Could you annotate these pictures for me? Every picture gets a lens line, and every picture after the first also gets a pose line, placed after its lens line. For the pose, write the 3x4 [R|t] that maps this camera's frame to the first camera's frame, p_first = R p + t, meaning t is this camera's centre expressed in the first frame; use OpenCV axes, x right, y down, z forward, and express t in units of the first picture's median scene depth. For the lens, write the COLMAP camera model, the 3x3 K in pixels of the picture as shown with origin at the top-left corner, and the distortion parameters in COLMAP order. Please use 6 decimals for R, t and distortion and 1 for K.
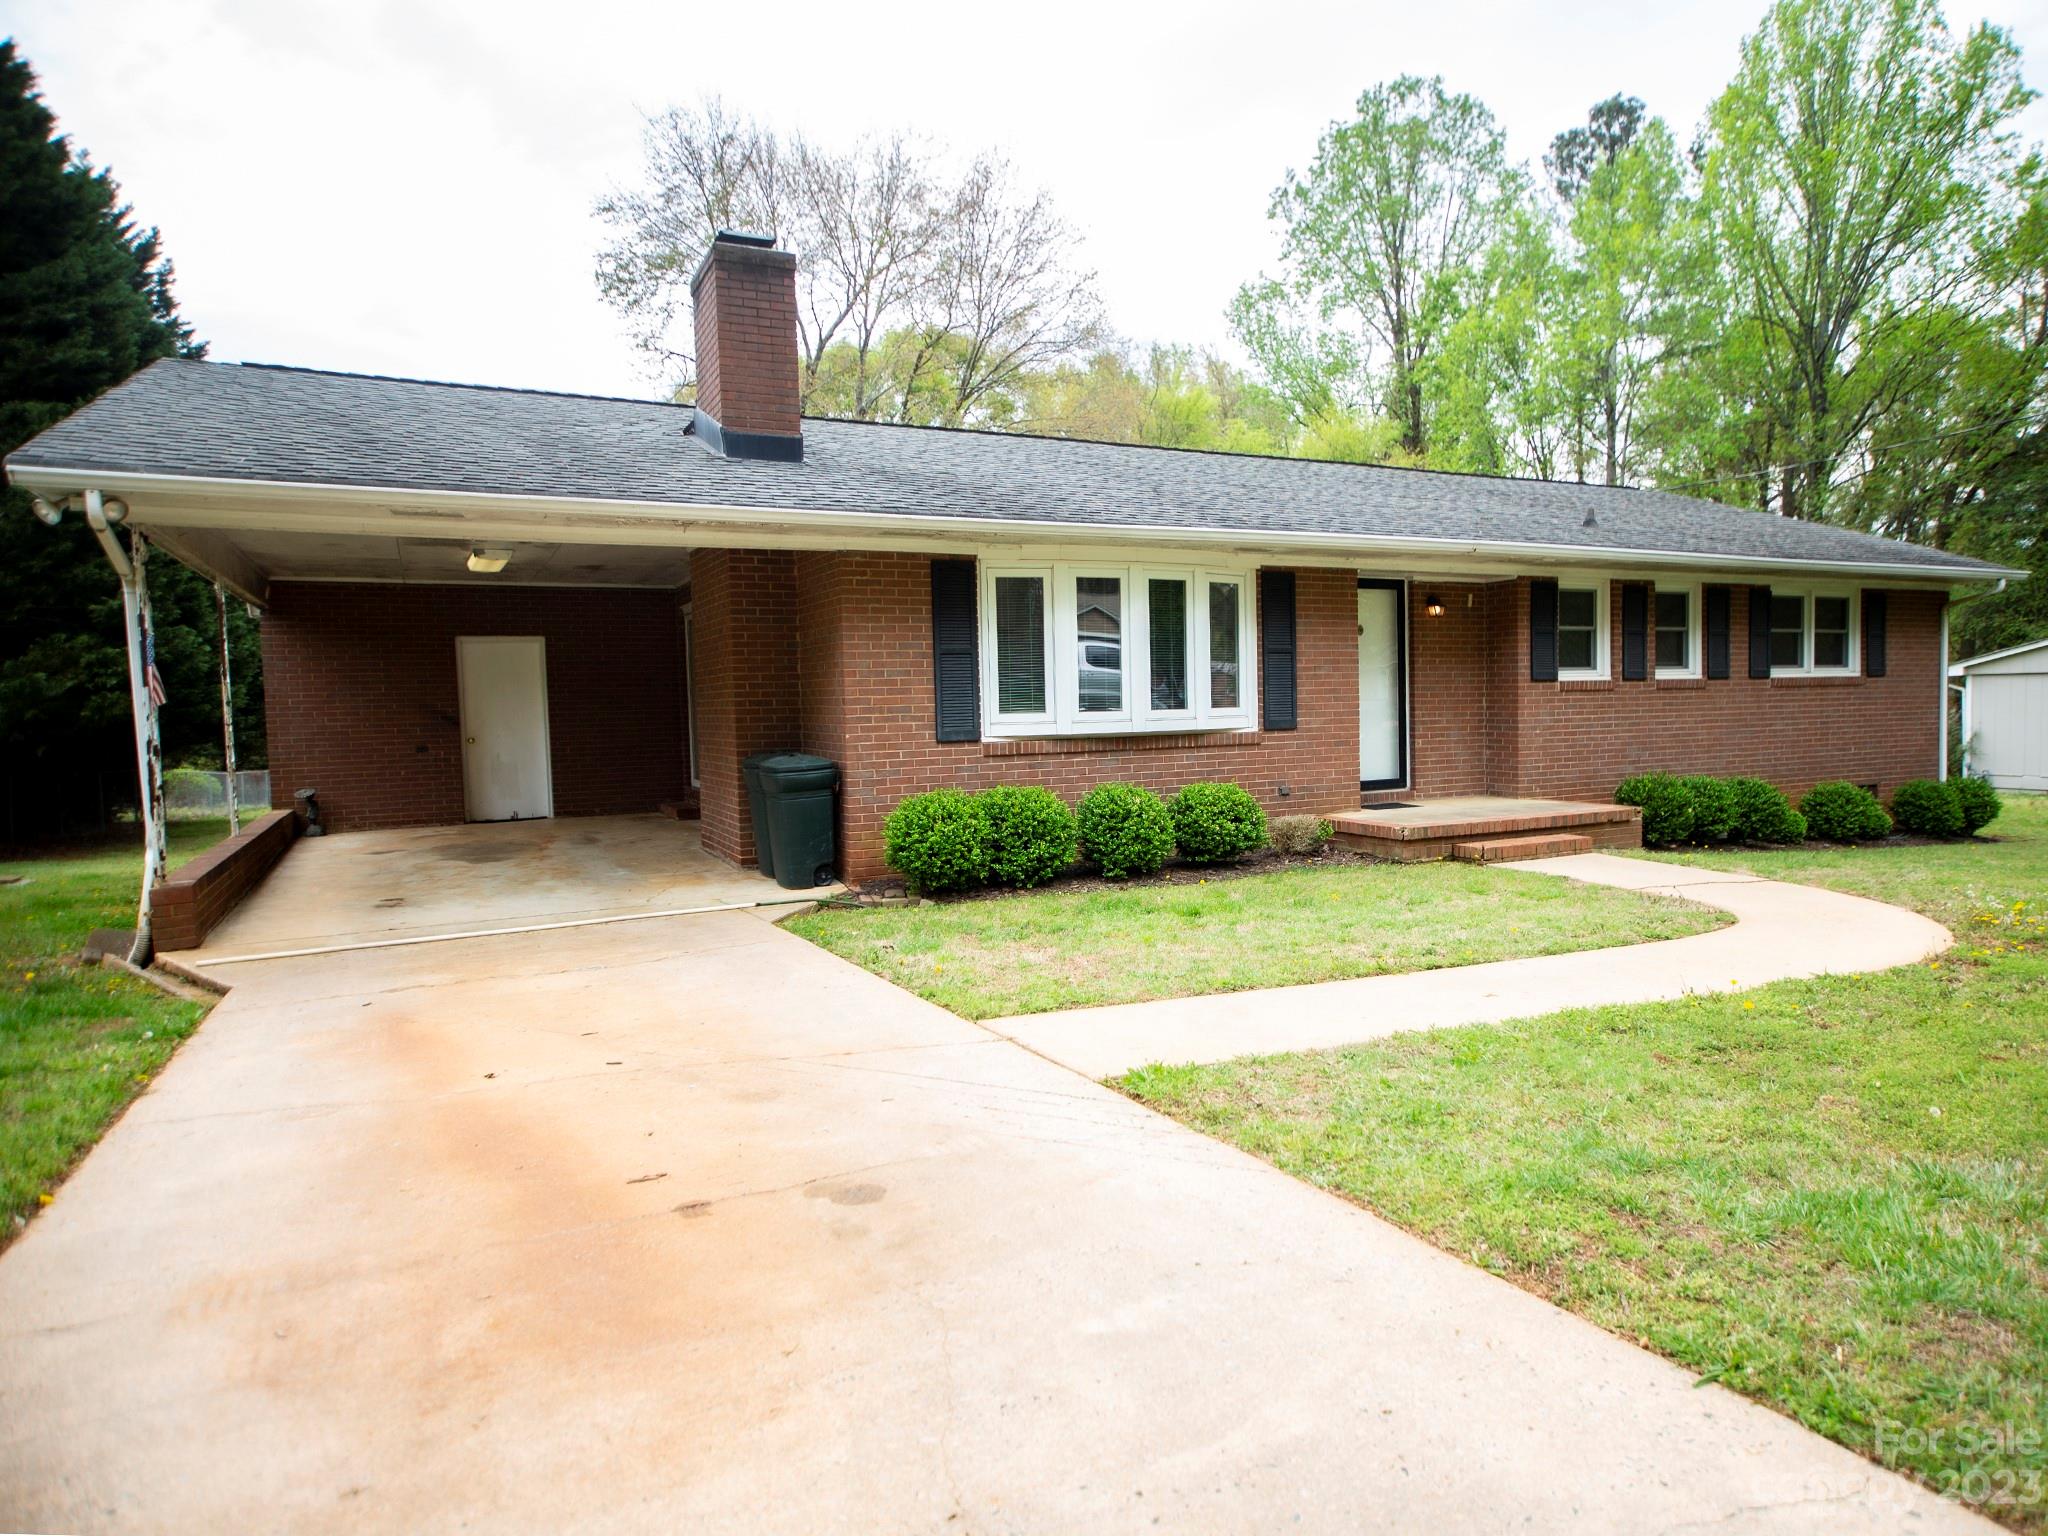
lens RADIAL K [[1113.6, 0, 1012.7], [0, 1113.6, 764.3], [0, 0, 1]] dist [-0.000967, 0.019430]
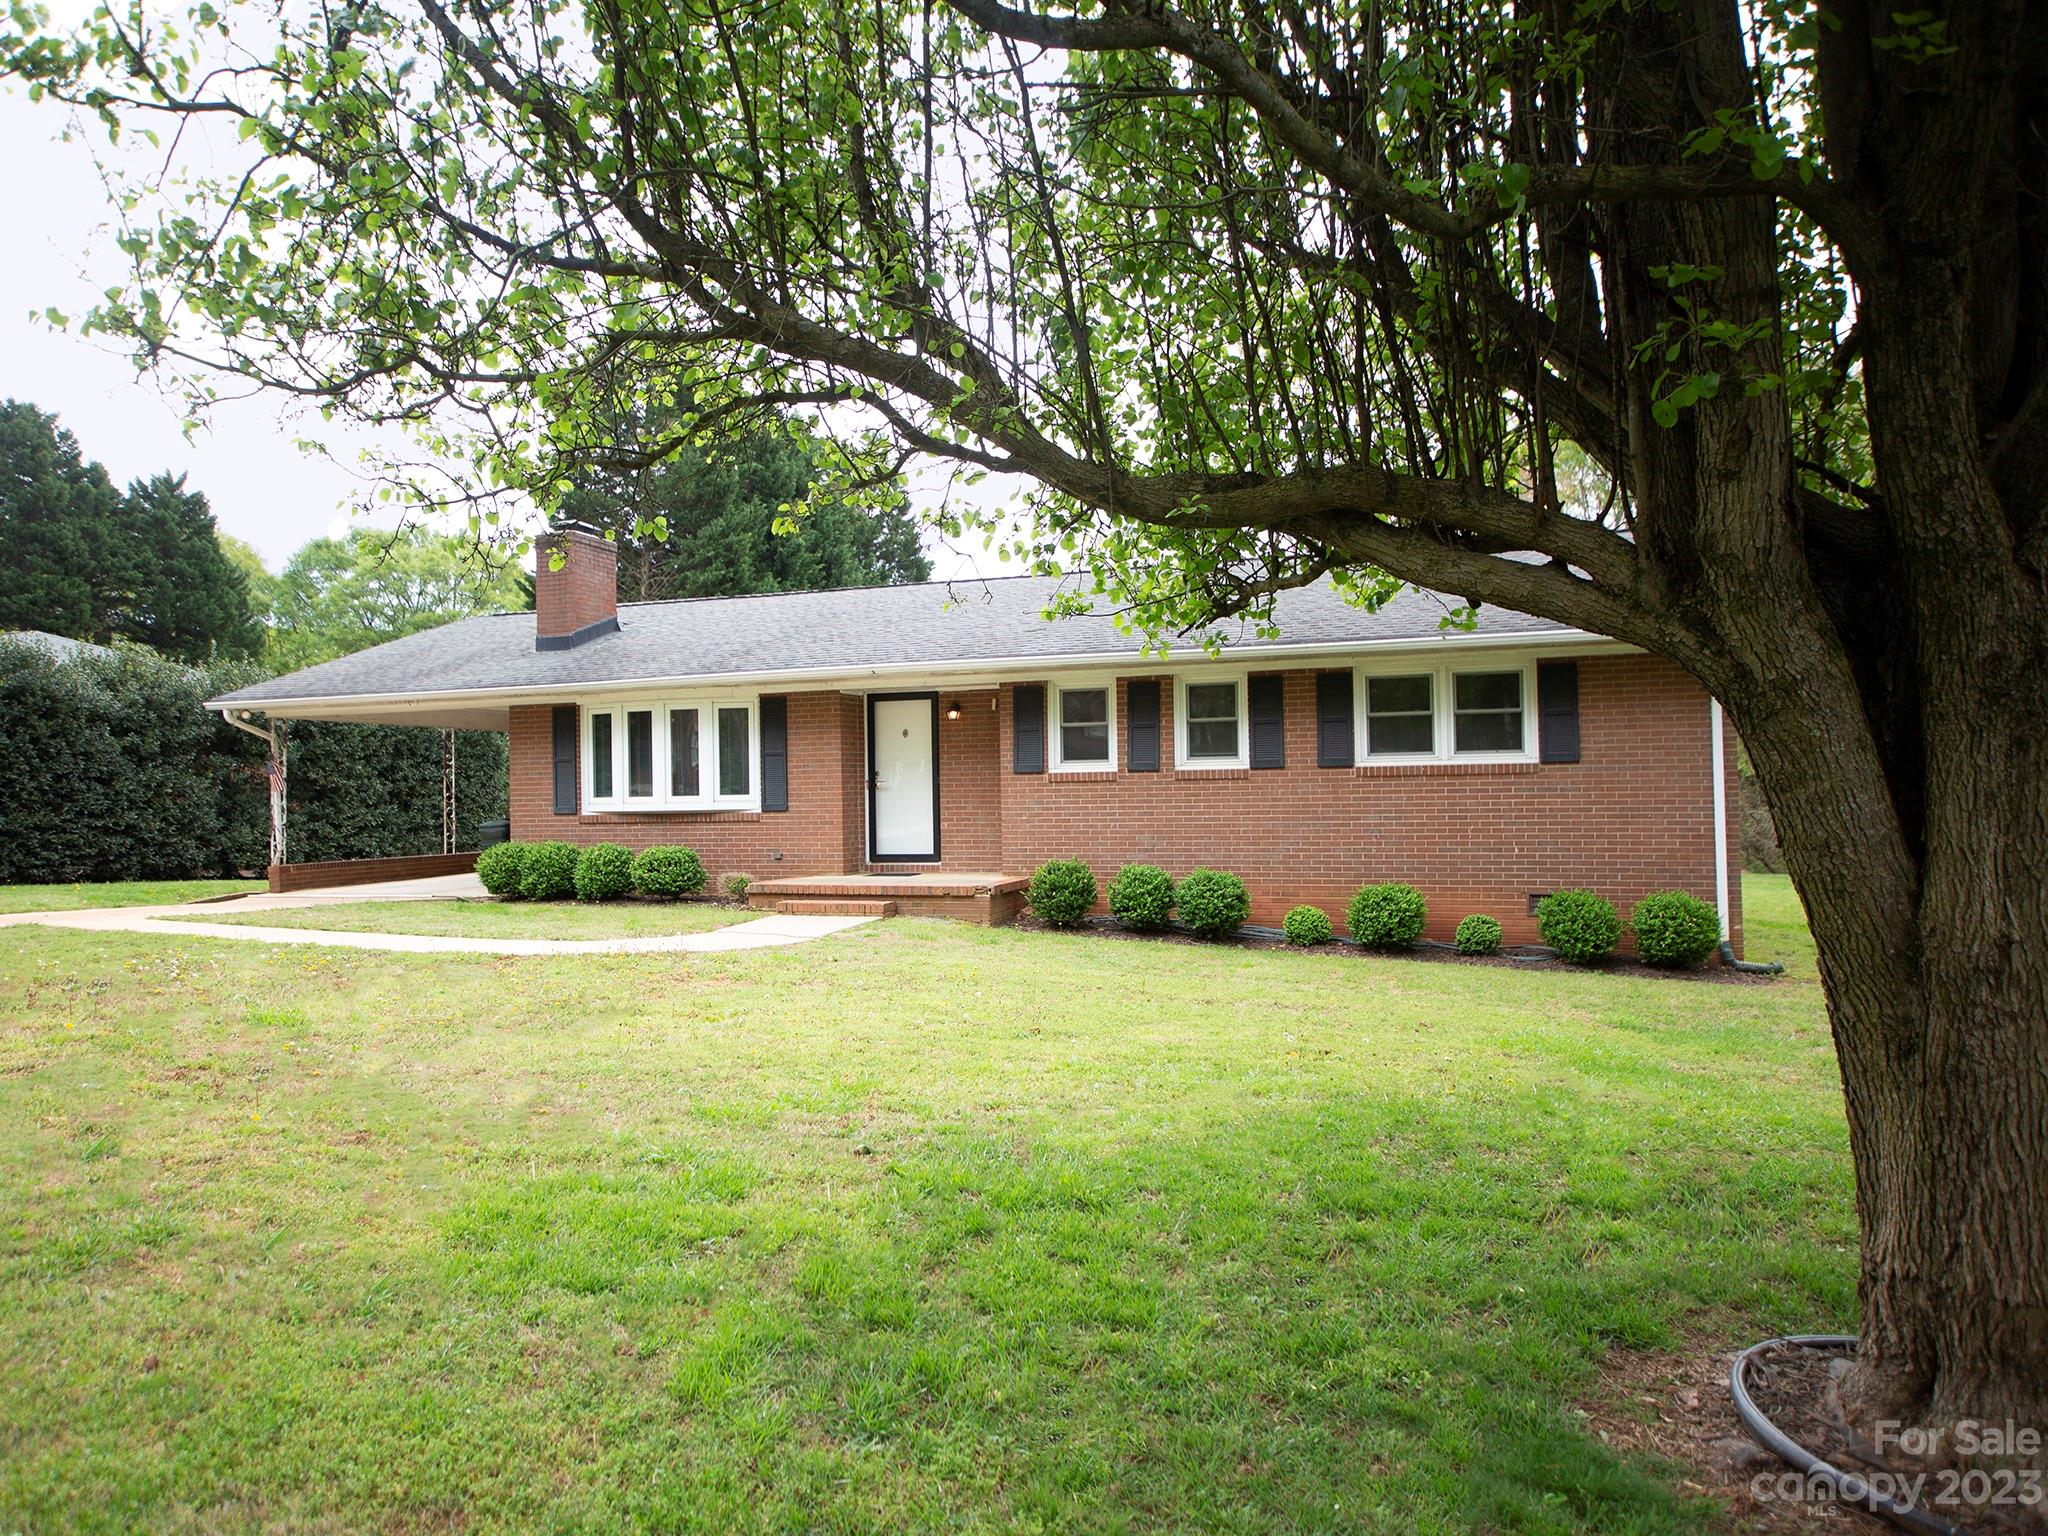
lens RADIAL K [[1113.6, 0, 1012.7], [0, 1113.6, 764.3], [0, 0, 1]] dist [-0.000967, 0.019430]
pose [[0.749443, -0.008484, -0.662015, 1.345659], [-0.035362, 0.997978, -0.052822, -0.026269], [0.661124, 0.062997, 0.747627, 0.162640]]
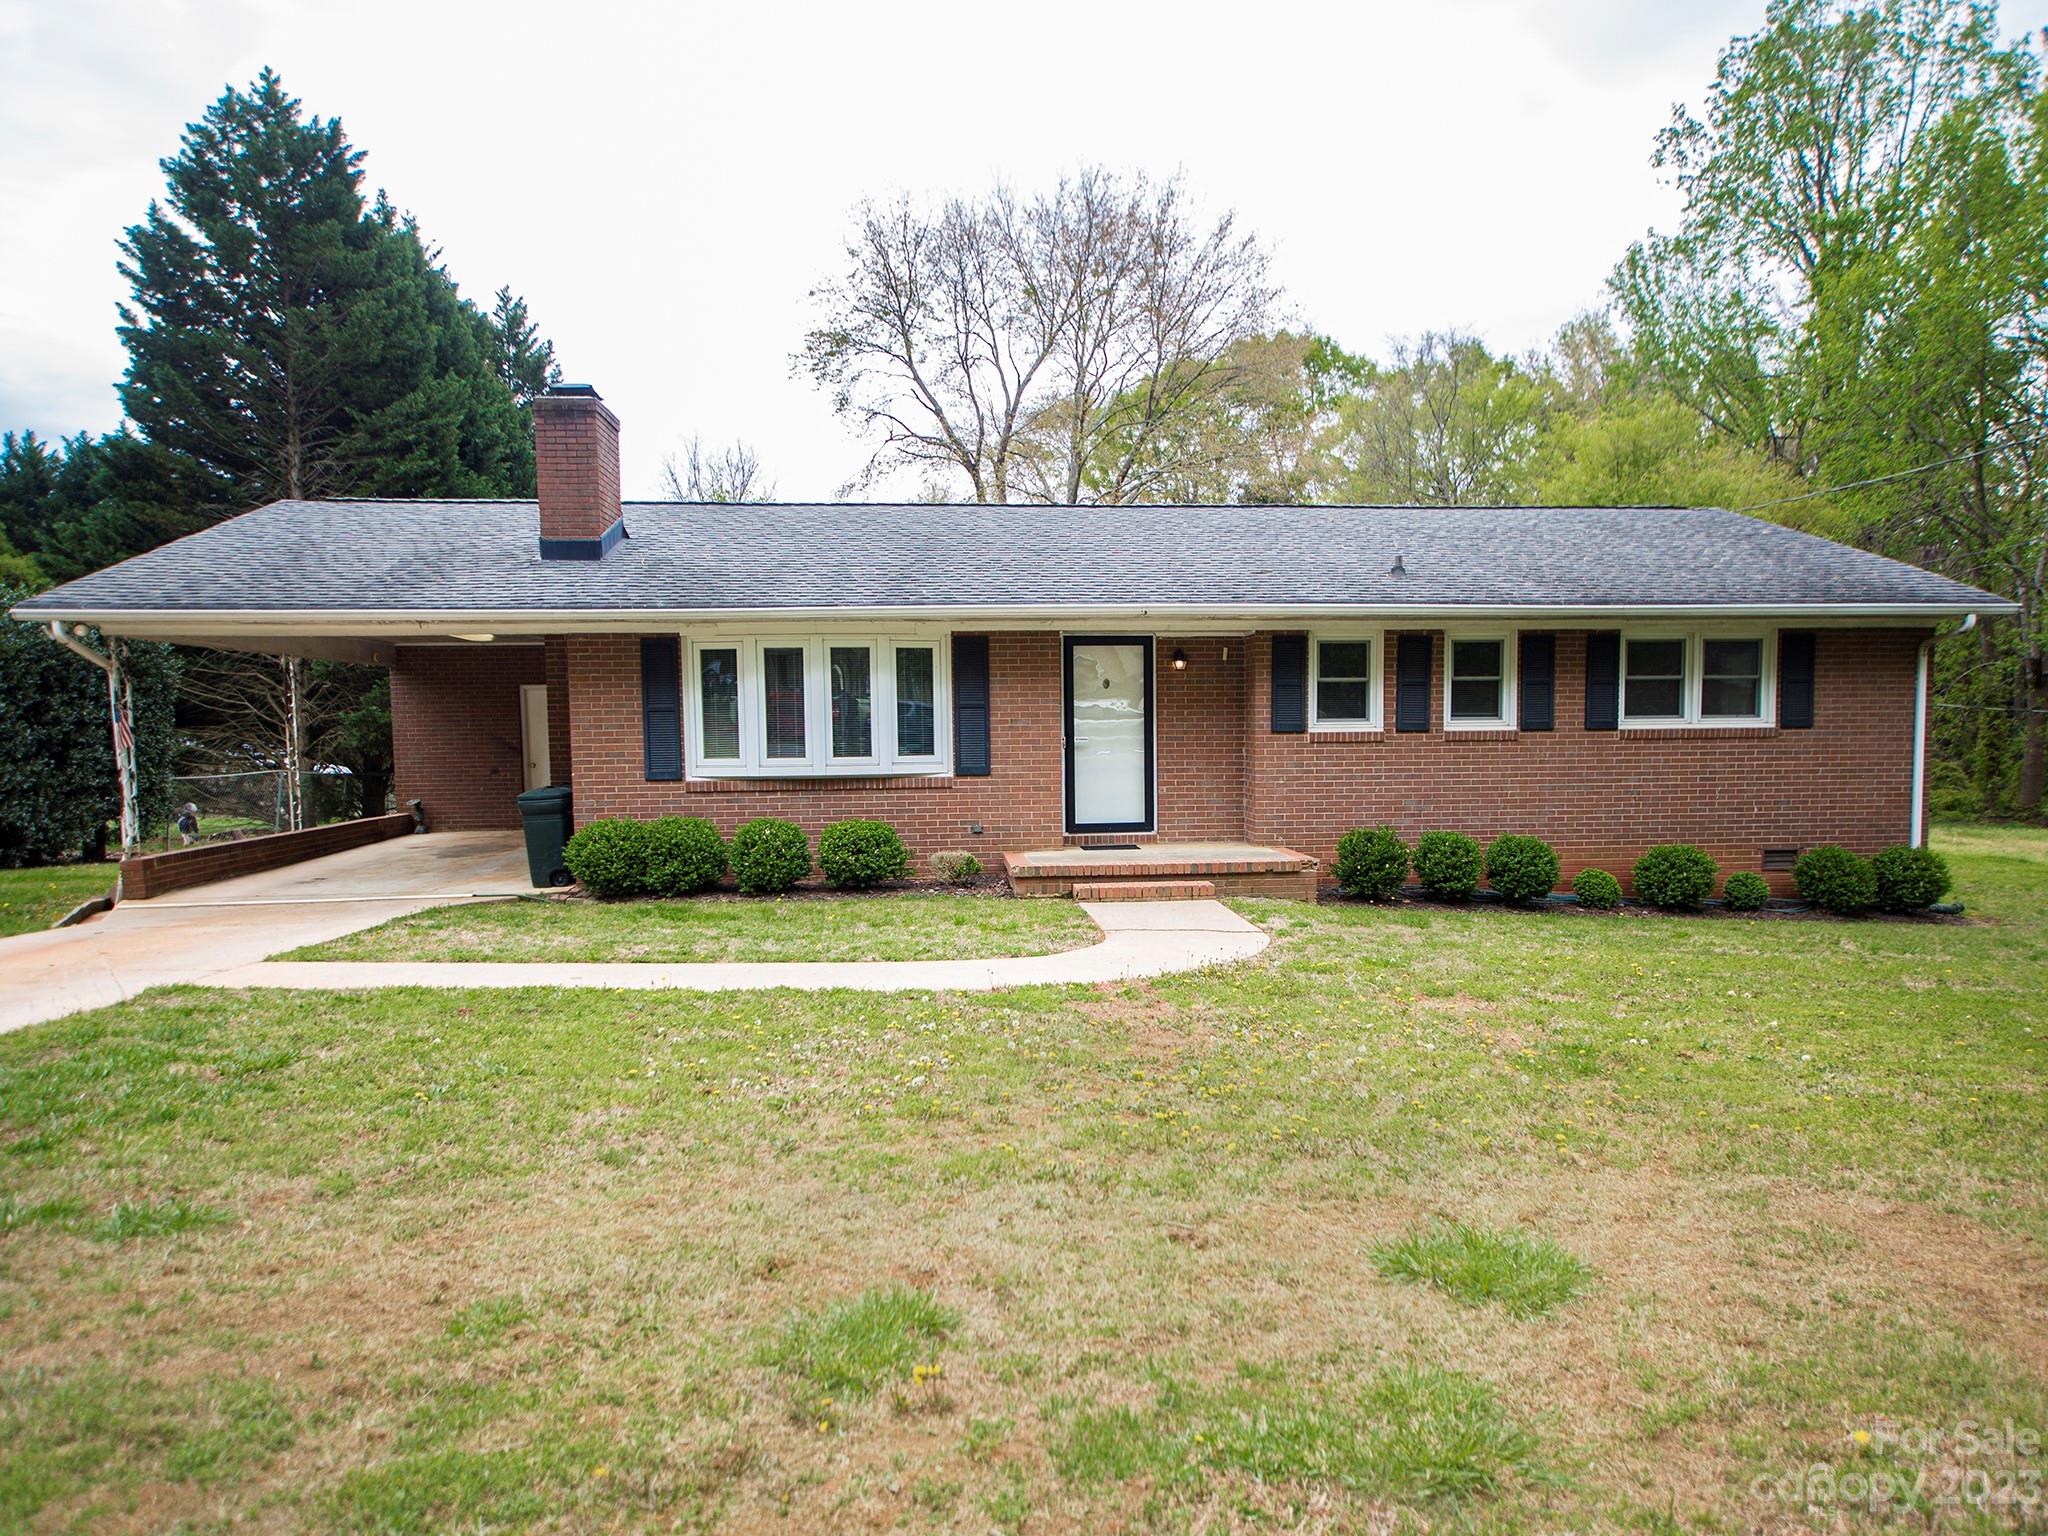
lens RADIAL K [[1137.8, 0, 994.4], [0, 1137.8, 805.1], [0, 0, 1]] dist [0.001815, 0.009952]
pose [[0.939377, 0.033399, -0.341257, 0.646800], [-0.027346, 0.999372, 0.022533, -0.027118], [0.341795, -0.011835, 0.939700, -0.080319]]
